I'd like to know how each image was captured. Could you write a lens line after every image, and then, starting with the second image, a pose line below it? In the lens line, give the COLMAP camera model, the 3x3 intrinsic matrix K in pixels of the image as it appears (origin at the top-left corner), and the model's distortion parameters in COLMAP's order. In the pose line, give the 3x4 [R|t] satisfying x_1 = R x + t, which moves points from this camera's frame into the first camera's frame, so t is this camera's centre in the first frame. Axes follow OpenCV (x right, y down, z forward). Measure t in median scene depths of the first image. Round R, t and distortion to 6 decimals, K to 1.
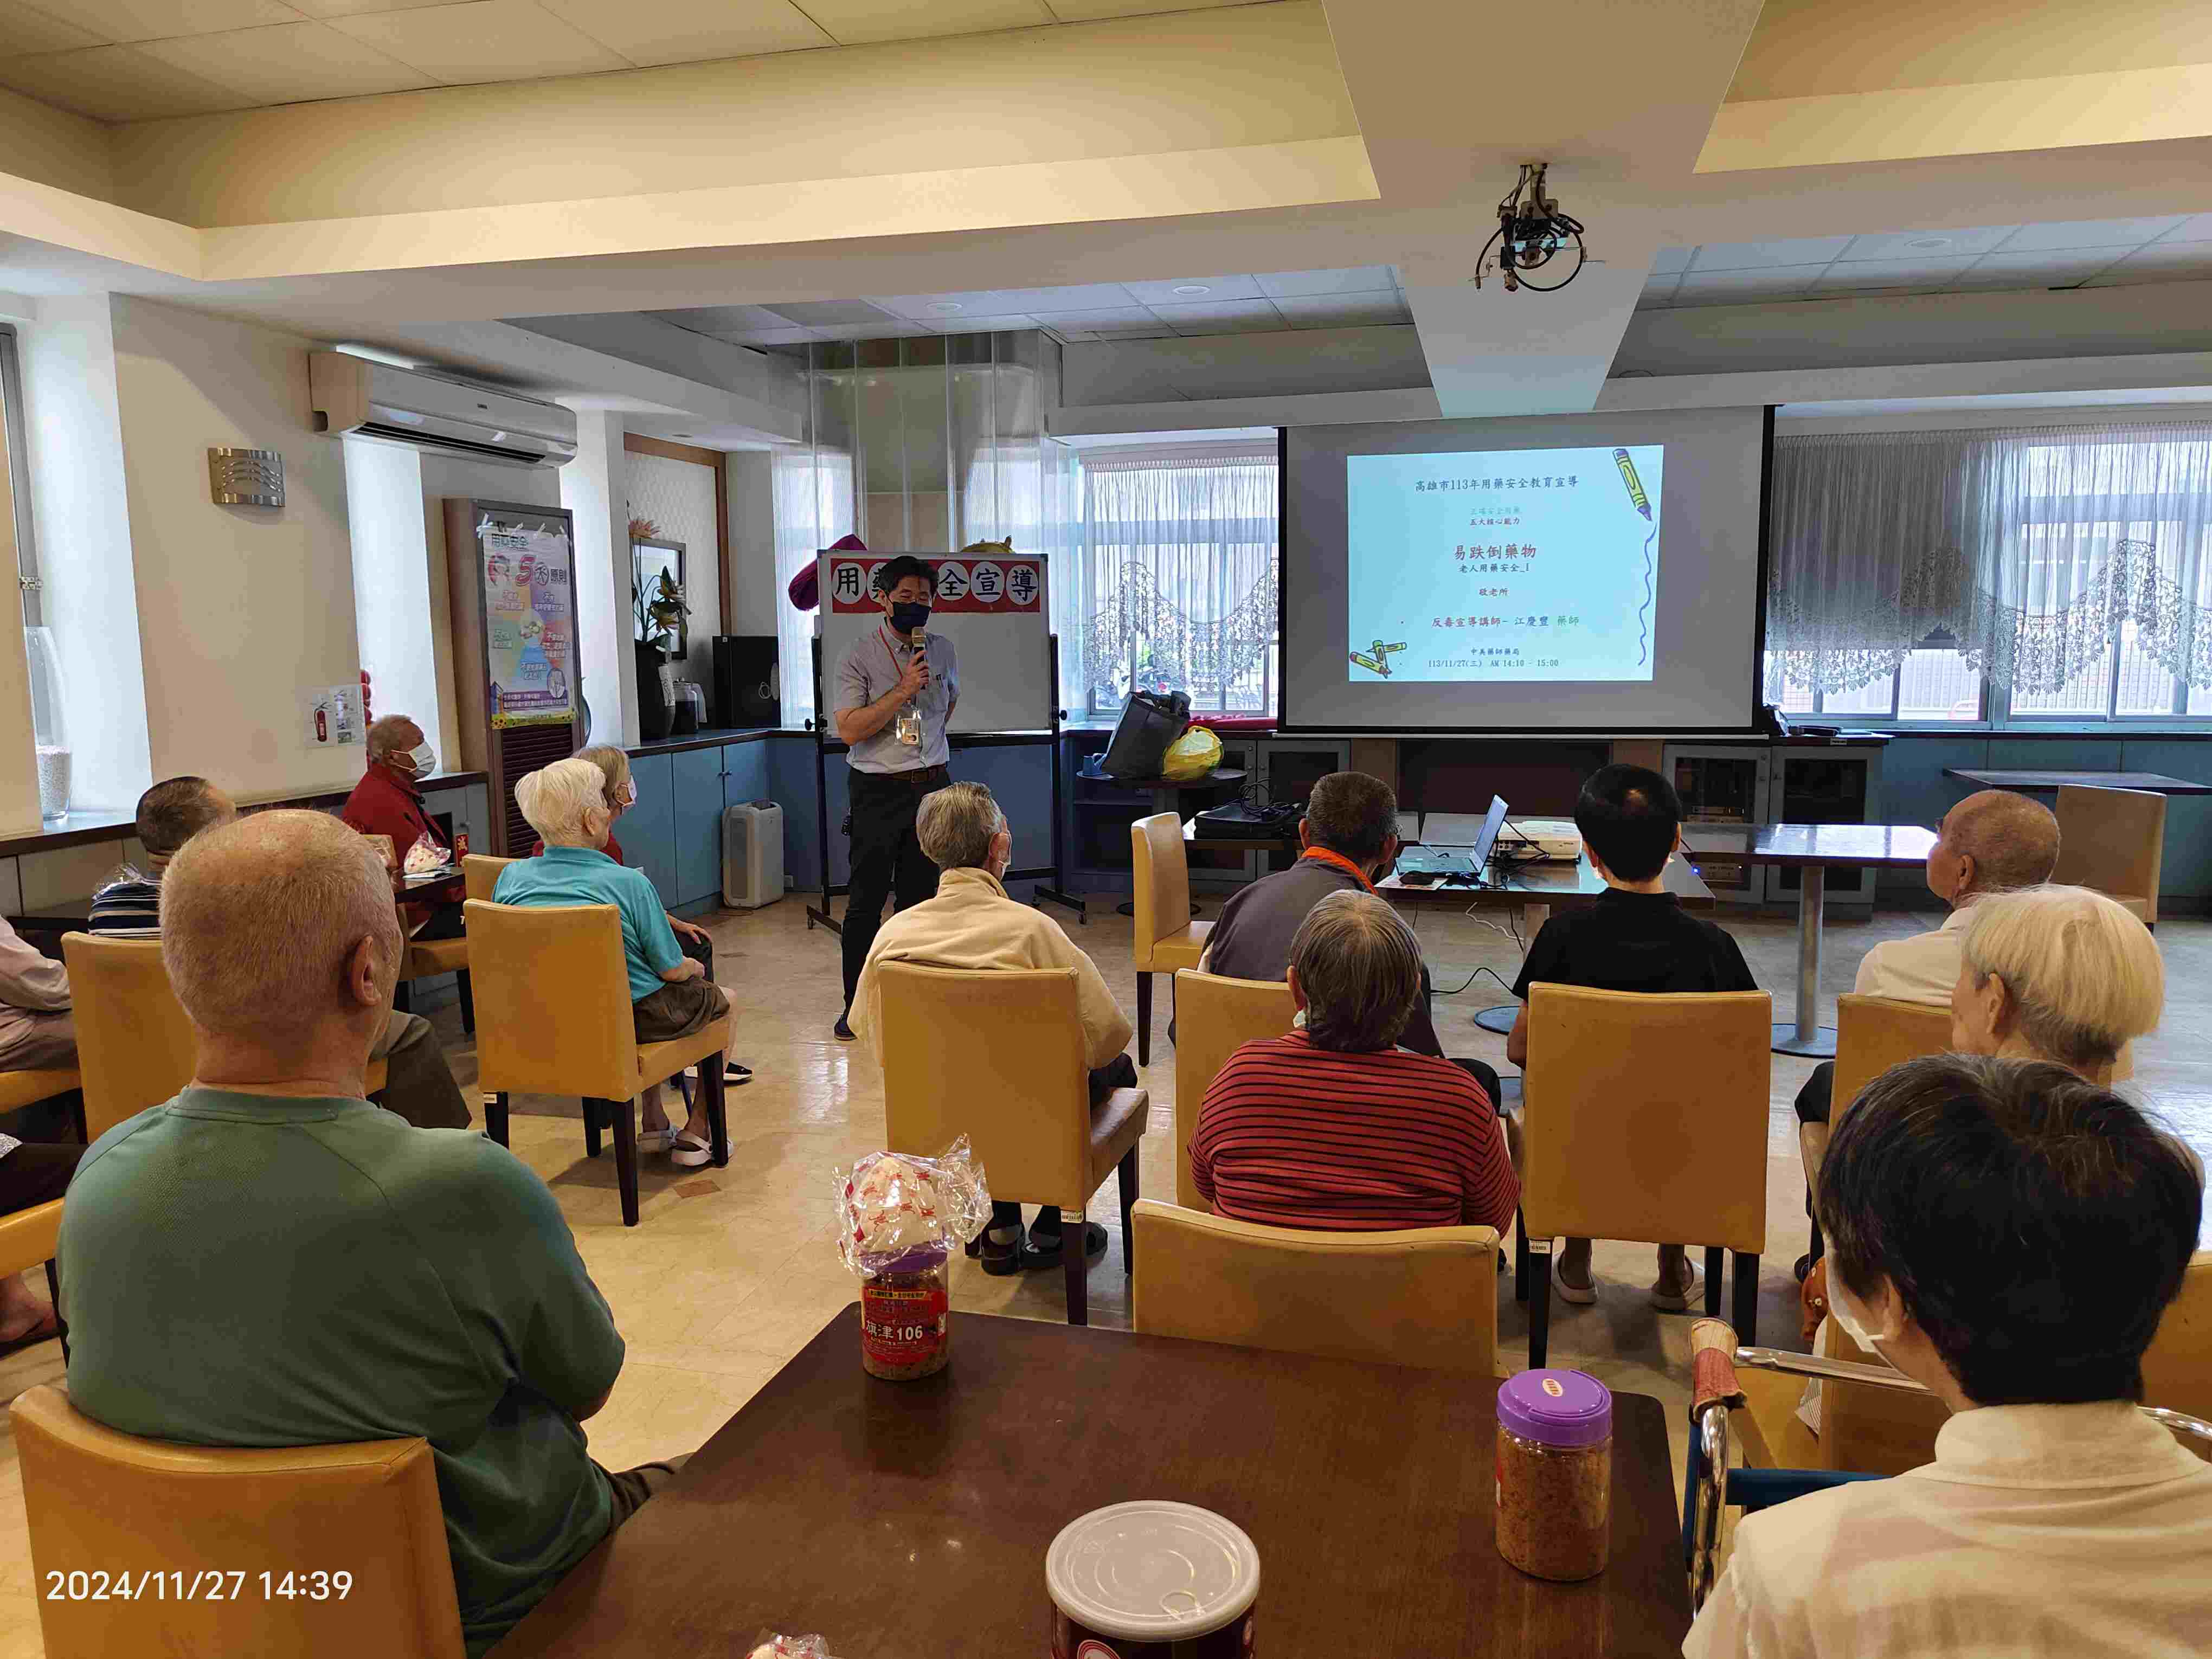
lens RADIAL K [[1519.1, 0, 1110.7], [0, 1519.1, 824.3], [0, 0, 1]] dist [0.036610, -0.044289]
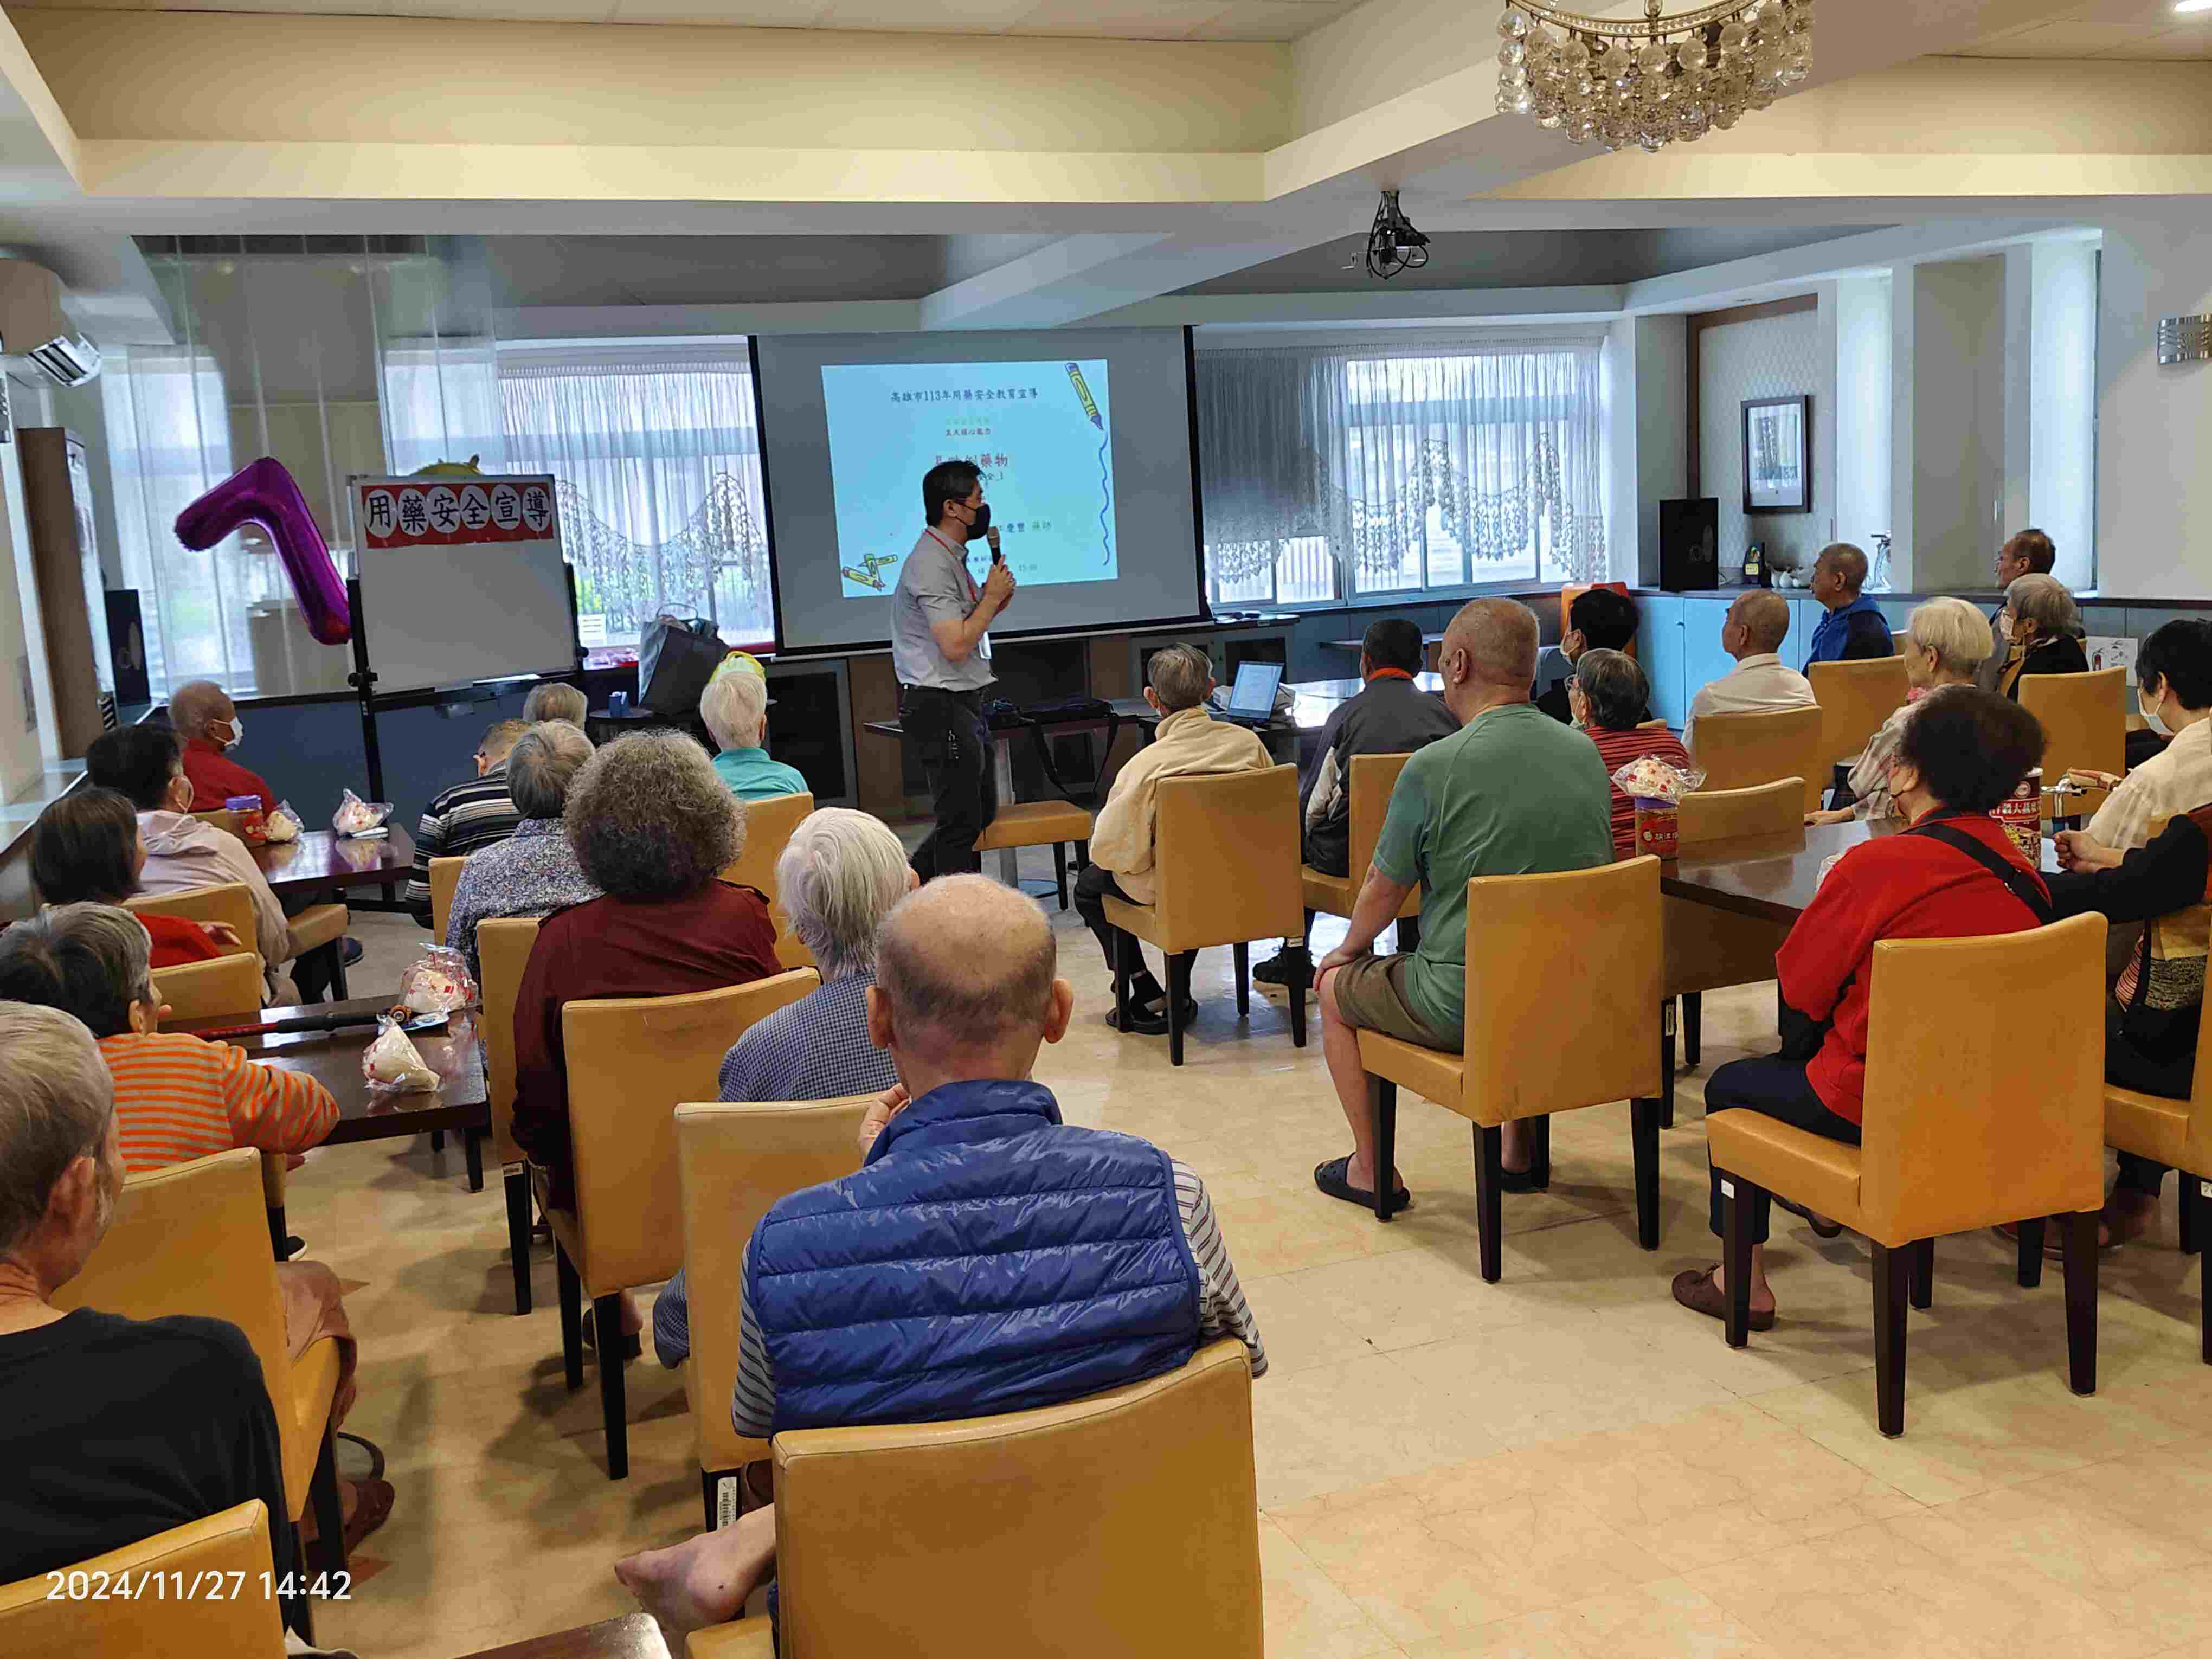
lens RADIAL K [[2105.0, 0, 1119.9], [0, 2105.0, 814.3], [0, 0, 1]] dist [0.030899, 0.000000]
pose [[0.811690, -0.119820, 0.571666, -0.509858], [0.125317, 0.991666, 0.029917, 0.025922], [-0.570486, 0.047356, 0.819941, -0.203249]]
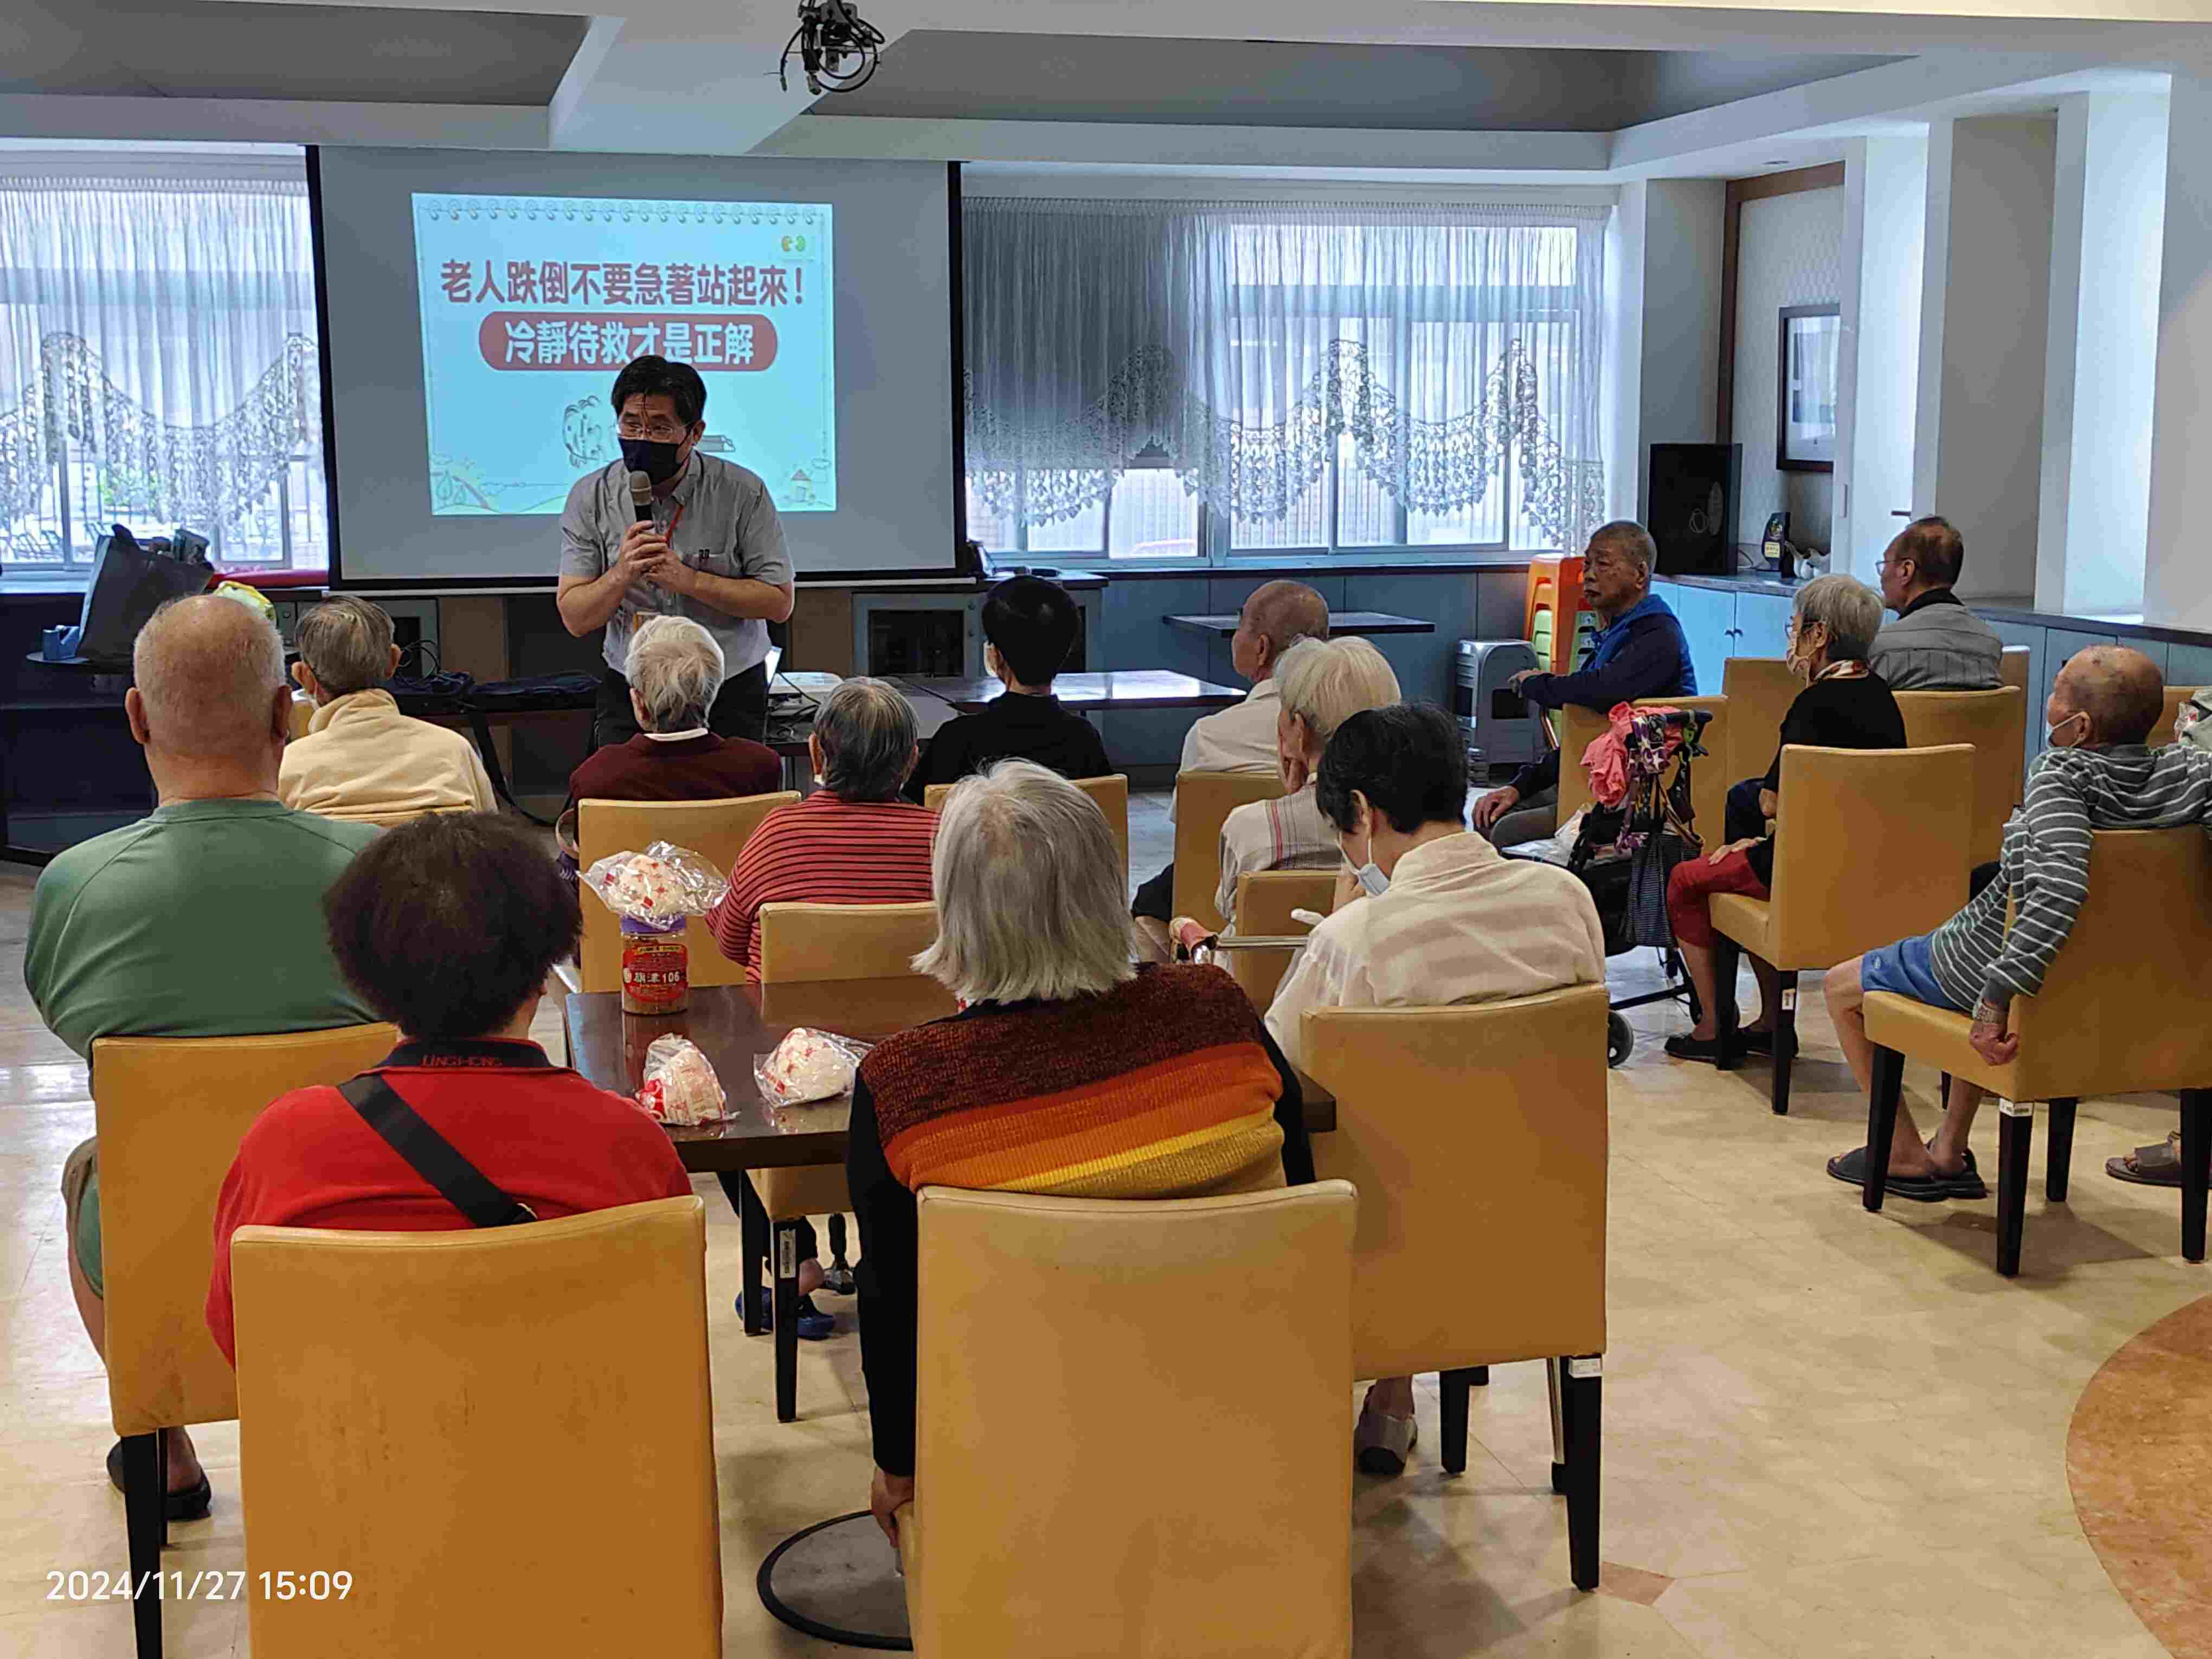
lens RADIAL K [[2760.4, 0, 1105.6], [0, 2760.4, 834.8], [0, 0, 1]] dist [0.046430, 0.000000]
pose [[0.875470, -0.065368, 0.478831, -0.203786], [0.058533, 0.997858, 0.029205, 0.036511], [-0.479714, 0.002459, 0.877421, -0.286553]]
